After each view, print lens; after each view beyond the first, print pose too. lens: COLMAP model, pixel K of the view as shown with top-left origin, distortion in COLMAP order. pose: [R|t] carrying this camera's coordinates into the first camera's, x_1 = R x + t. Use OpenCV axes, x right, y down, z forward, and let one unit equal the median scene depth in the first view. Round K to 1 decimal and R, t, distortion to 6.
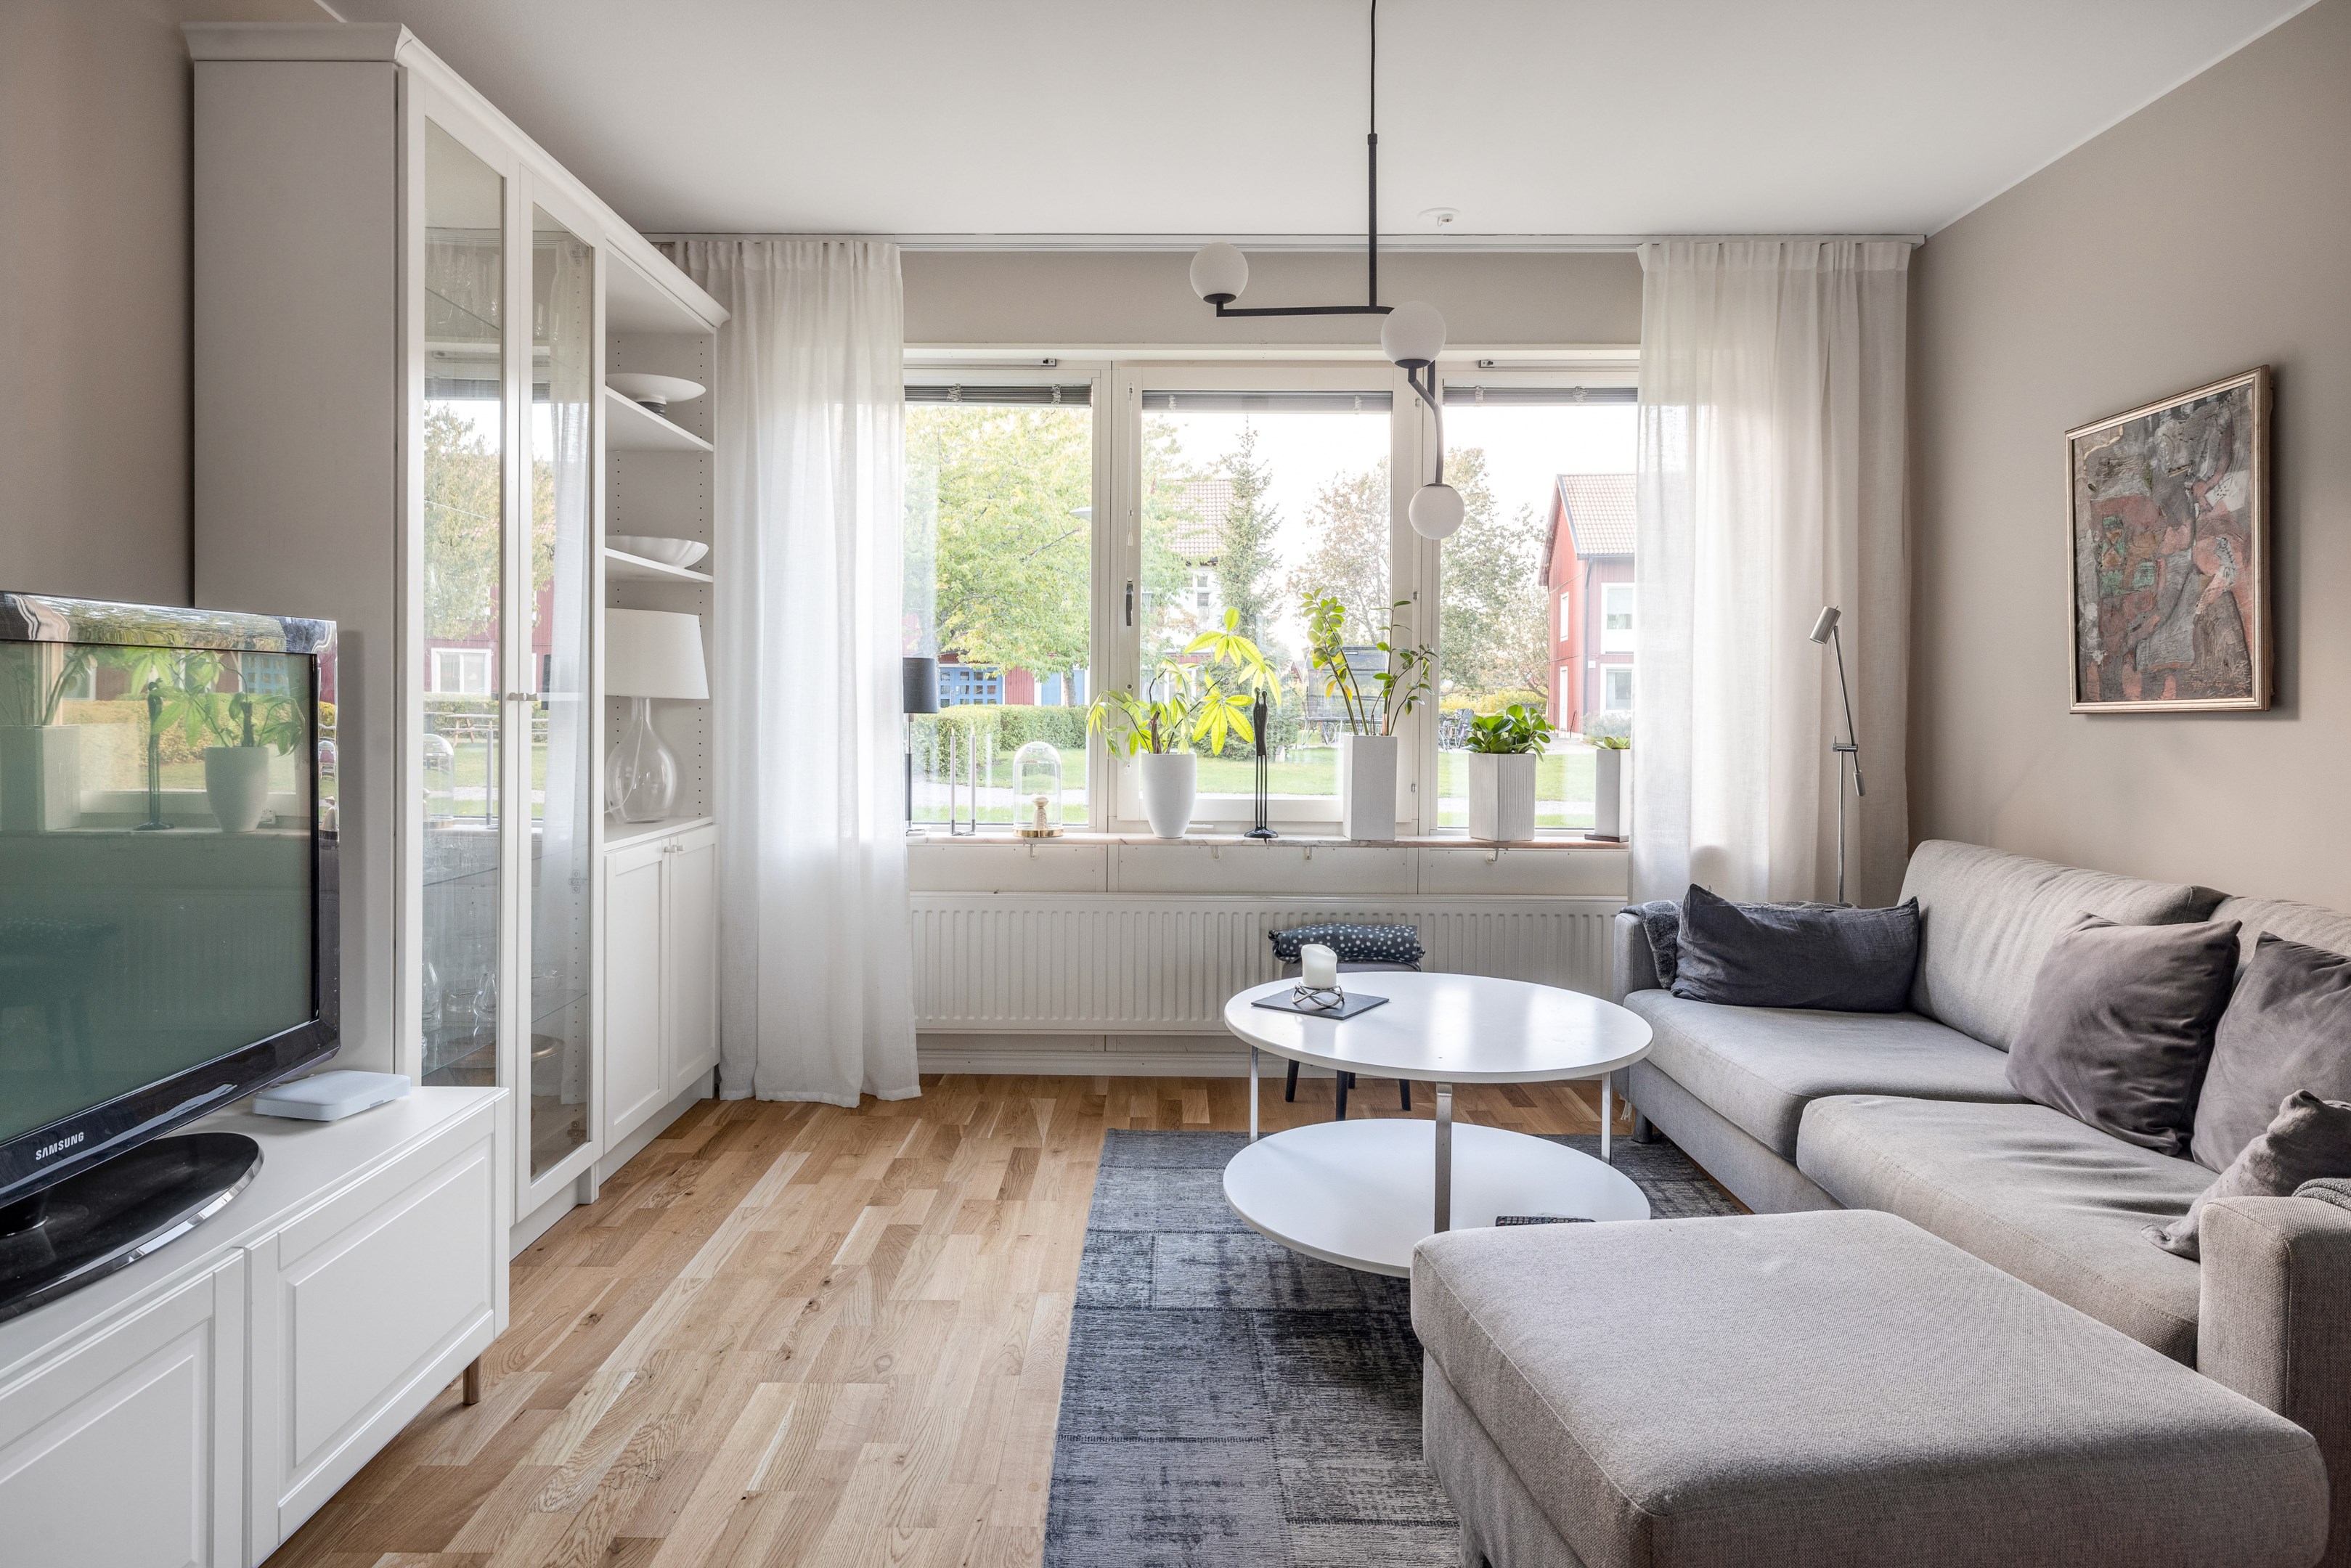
lens RADIAL K [[1341.9, 0, 1153.1], [0, 1341.9, 716.1], [0, 0, 1]] dist [-0.001865, 0.000446]
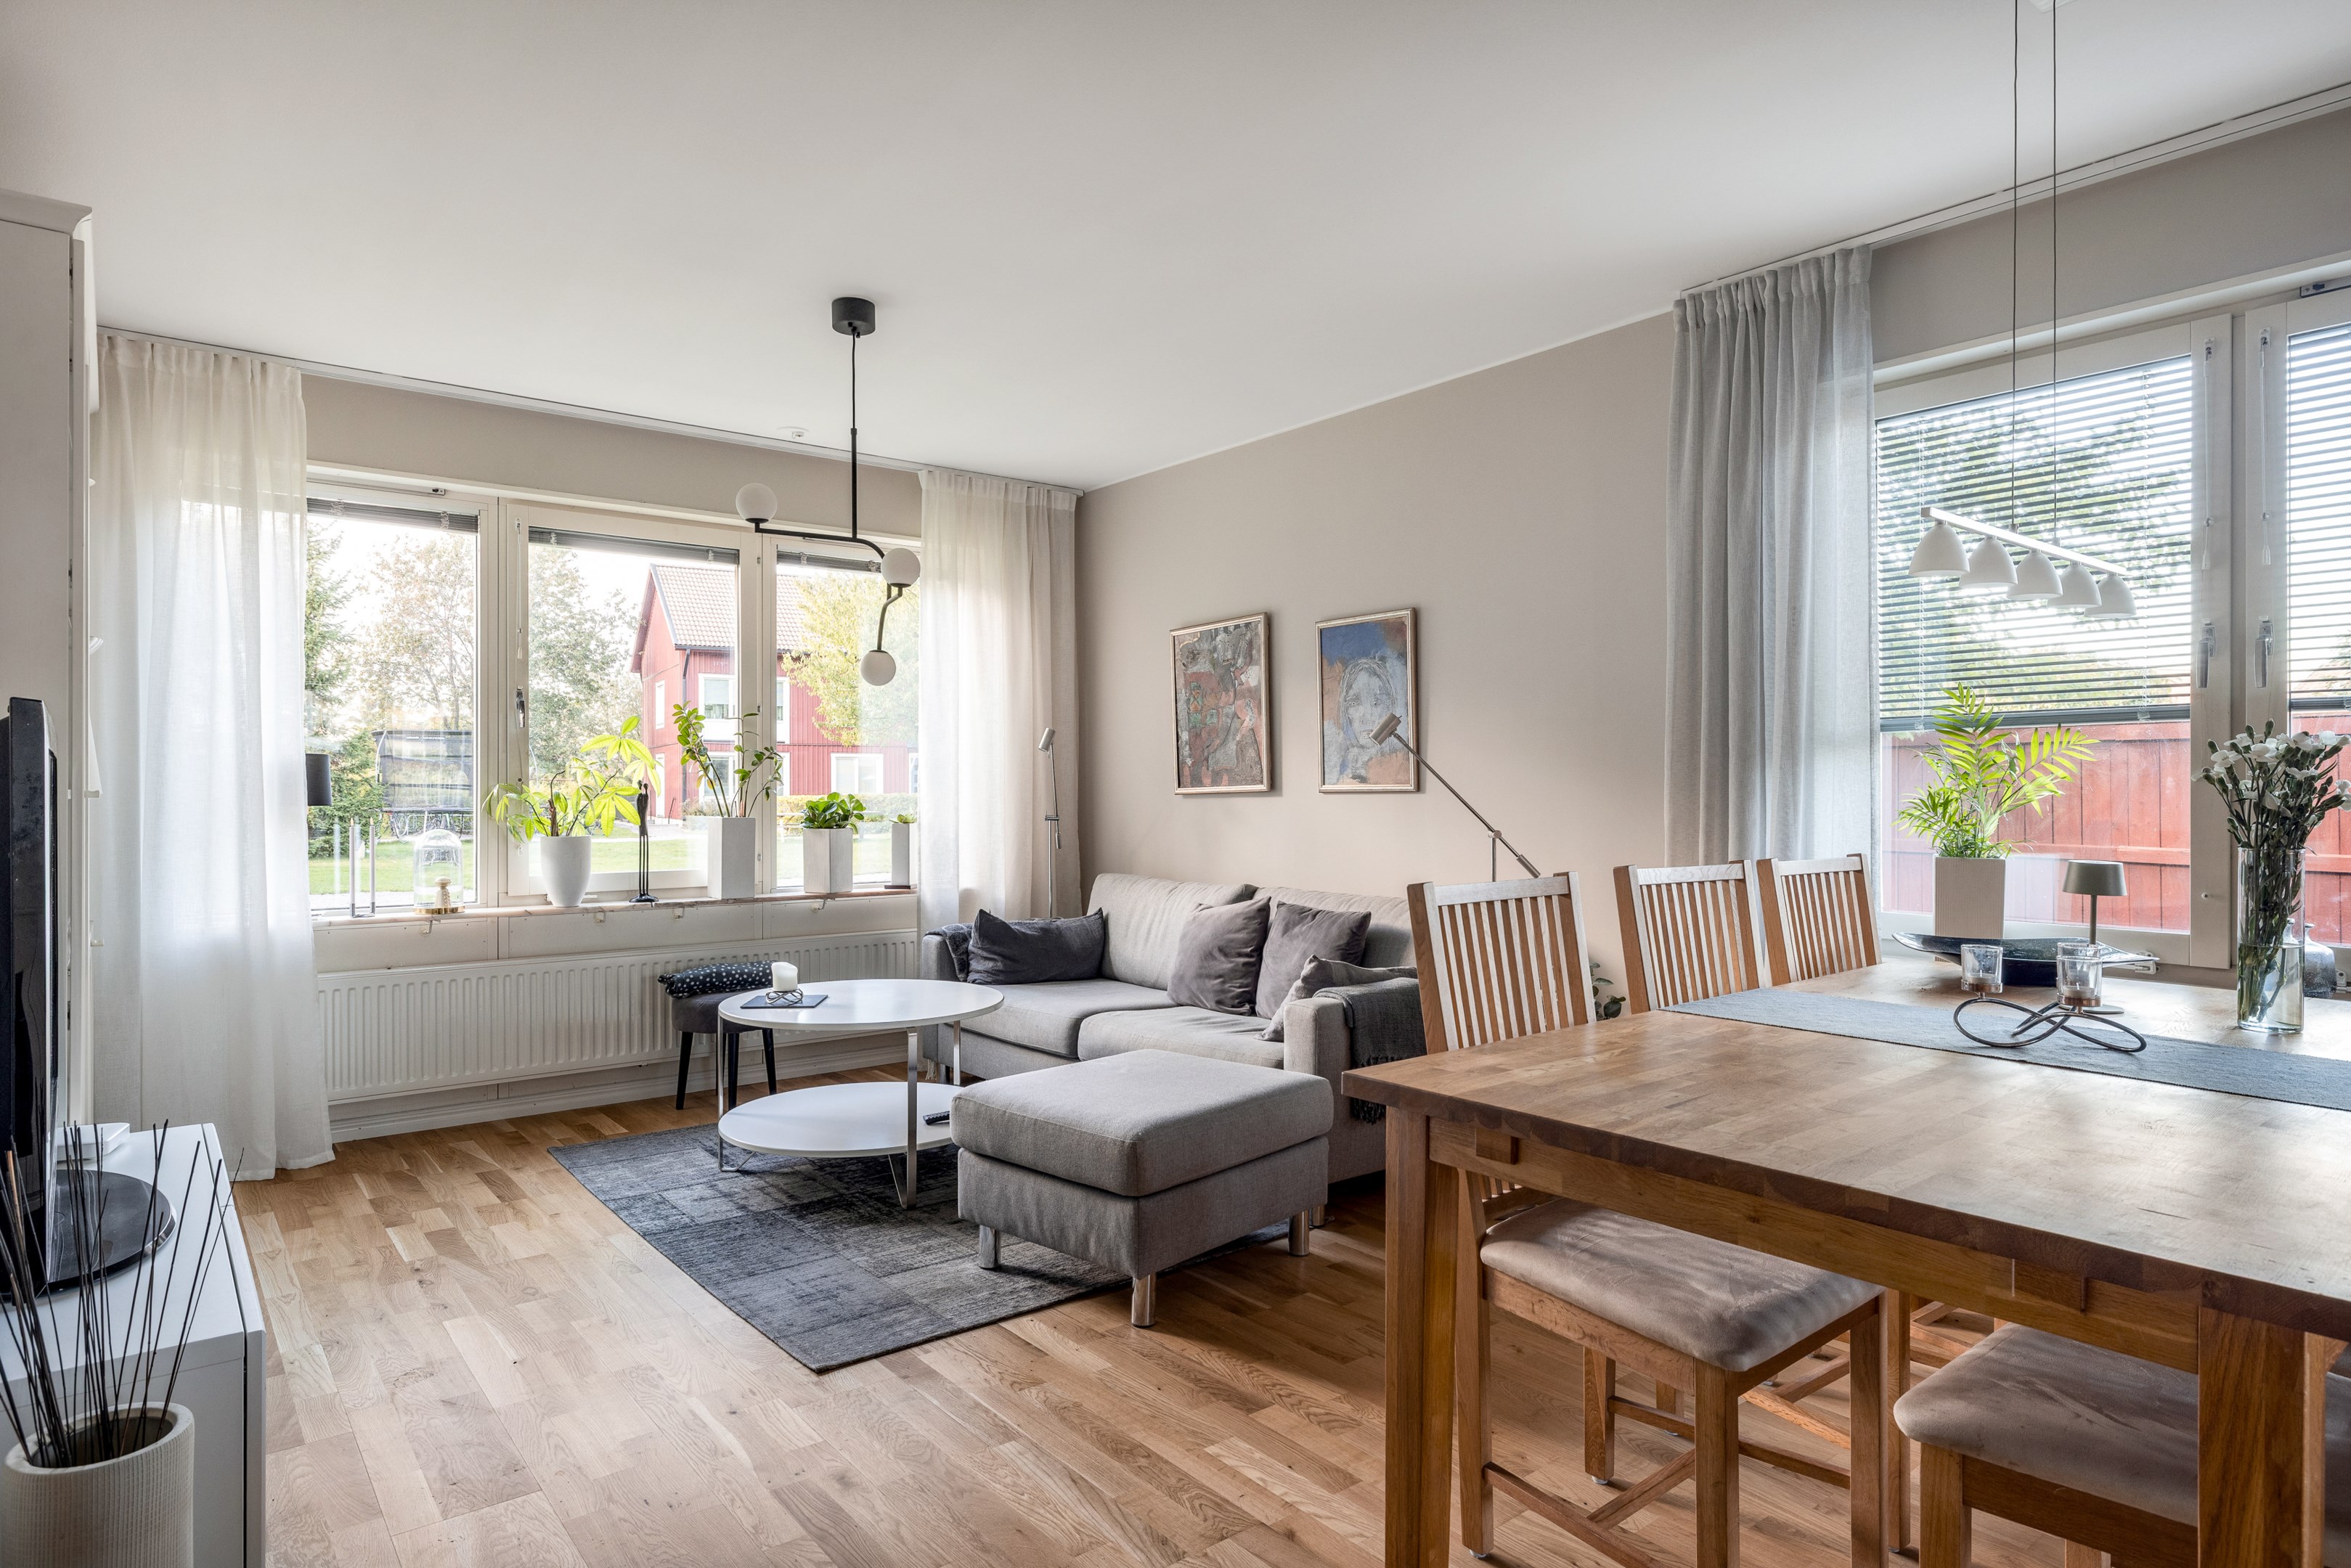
lens RADIAL K [[1341.9, 0, 1180.4], [0, 1341.9, 786.0], [0, 0, 1]] dist [-0.001865, 0.000446]
pose [[0.769573, -0.006558, 0.638525, -0.345010], [0.014324, 0.999873, -0.006994, -0.000540], [-0.638398, 0.014529, 0.769569, -0.278194]]
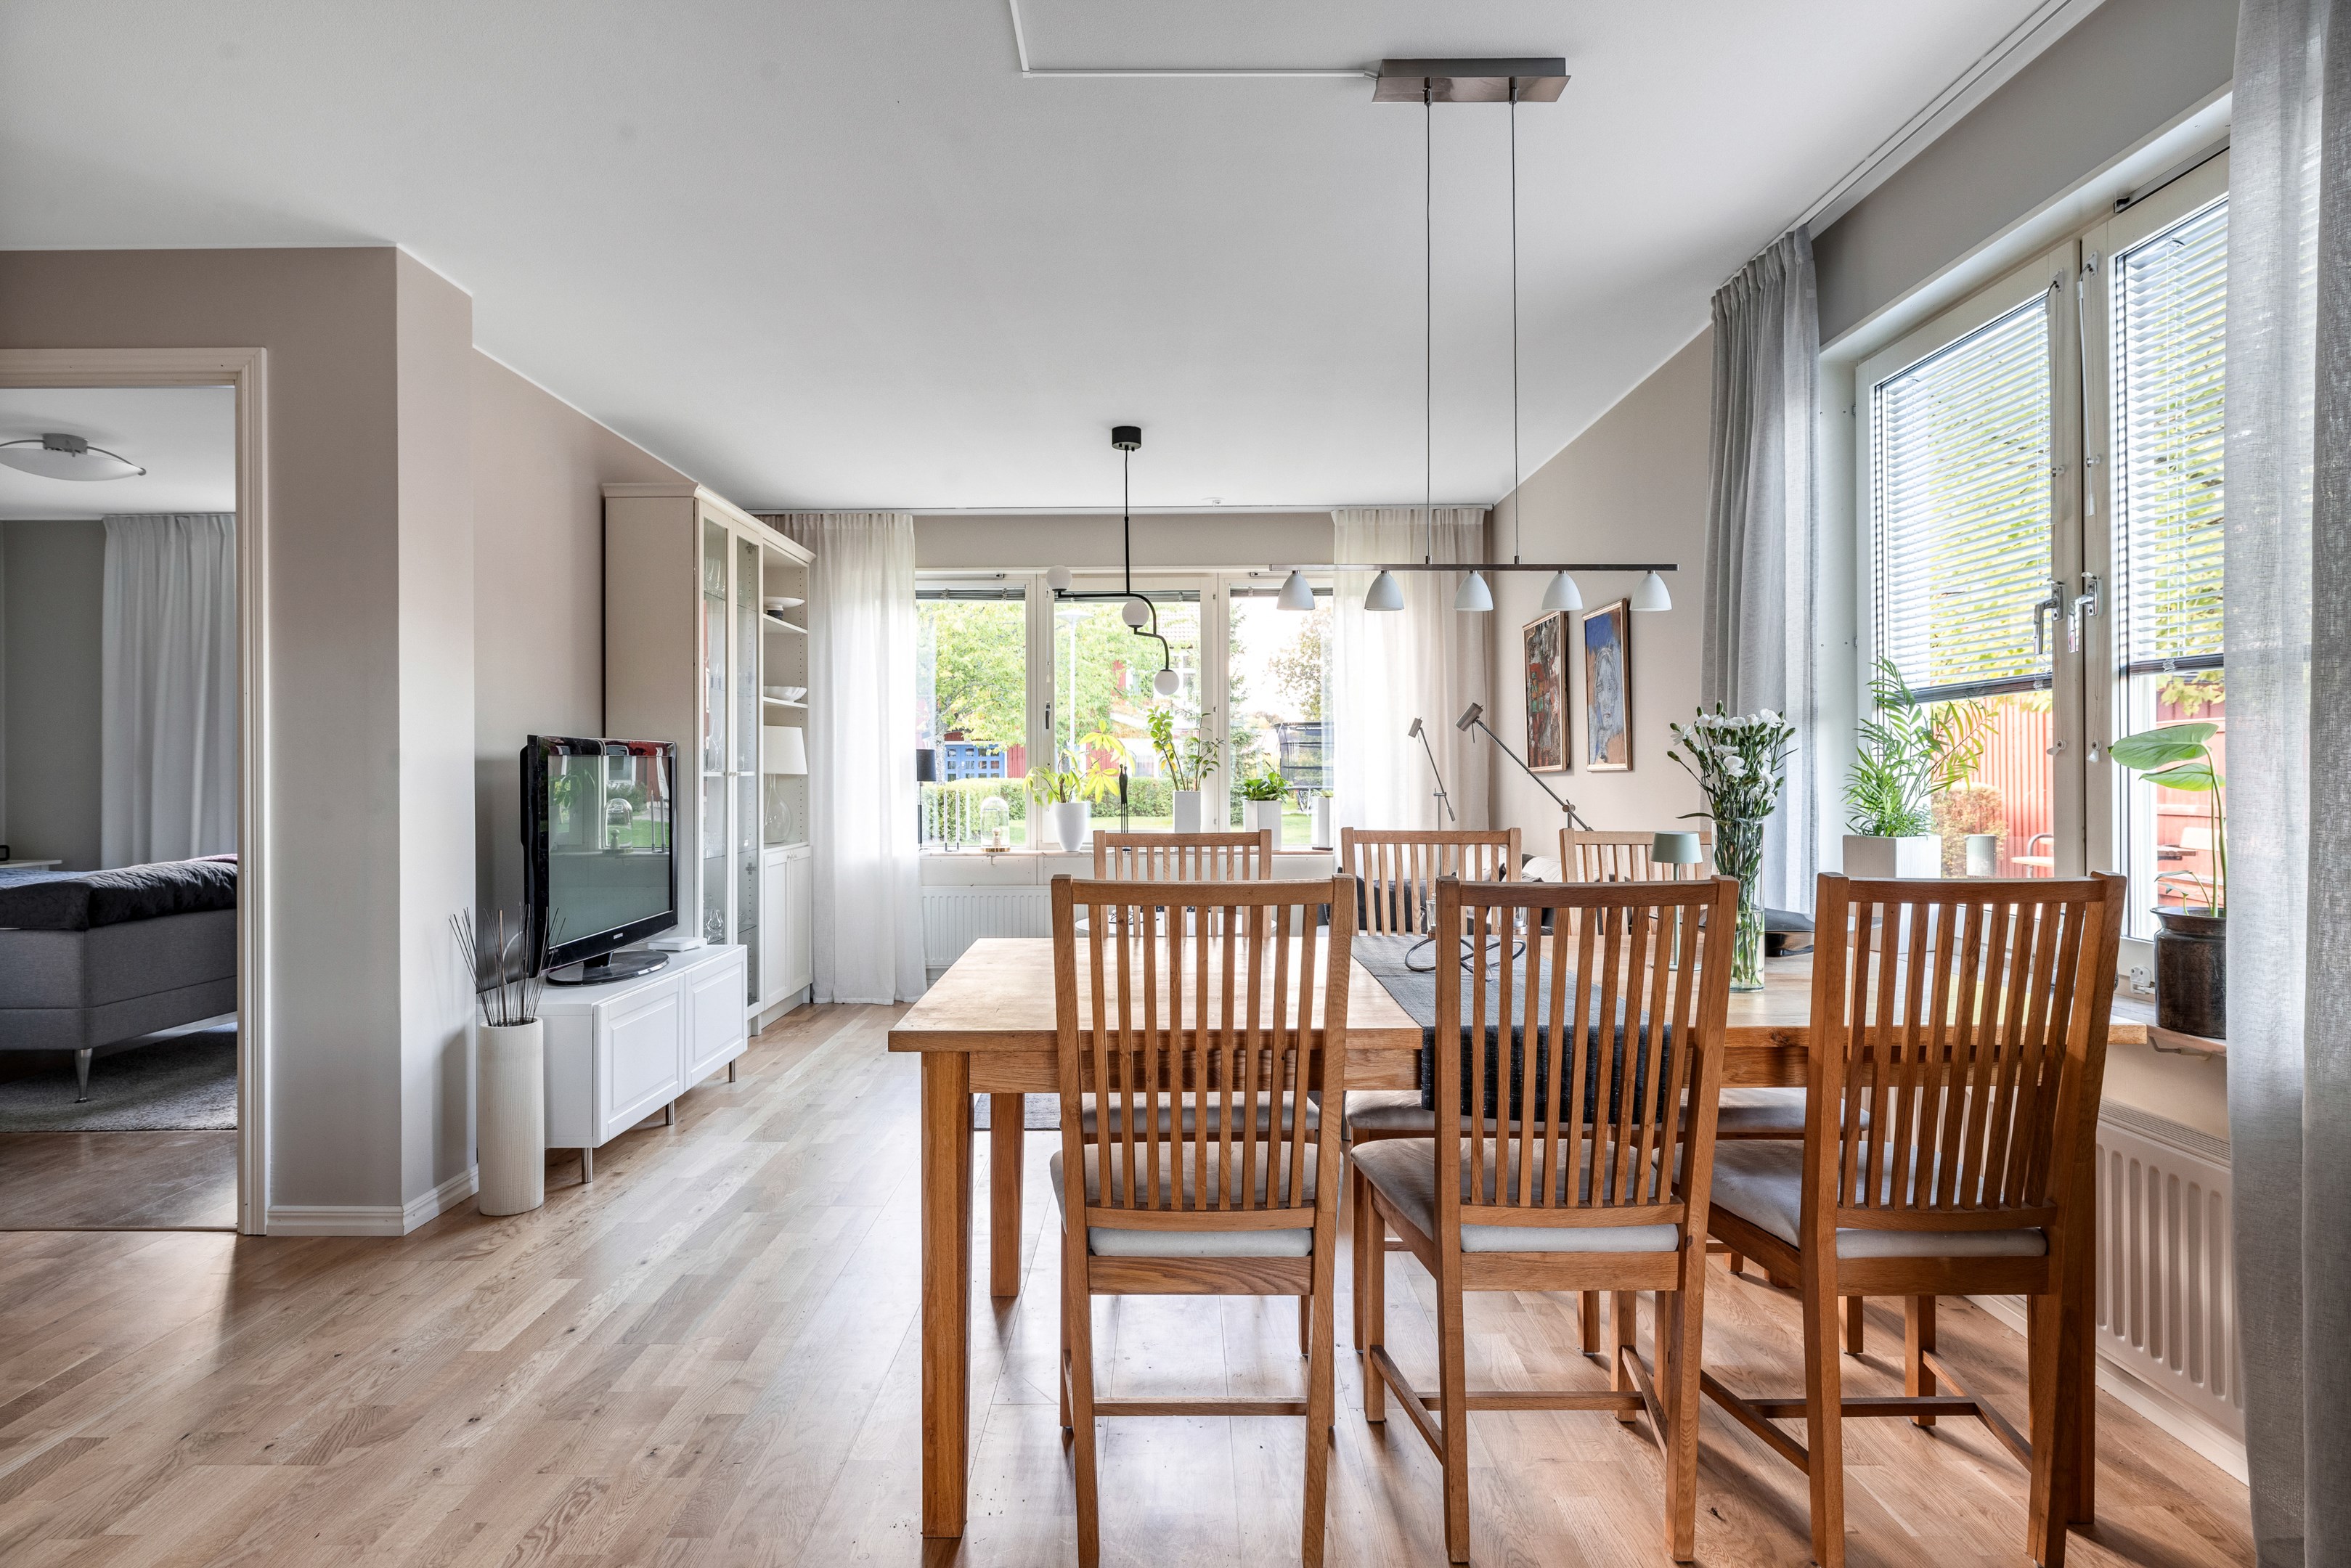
lens RADIAL K [[1341.9, 0, 1172.0], [0, 1341.9, 776.1], [0, 0, 1]] dist [-0.001865, 0.000446]
pose [[0.999912, -0.011169, 0.007226, 0.137091], [0.011237, 0.999891, -0.009563, 0.011970], [-0.007118, 0.009644, 0.999928, -0.769952]]
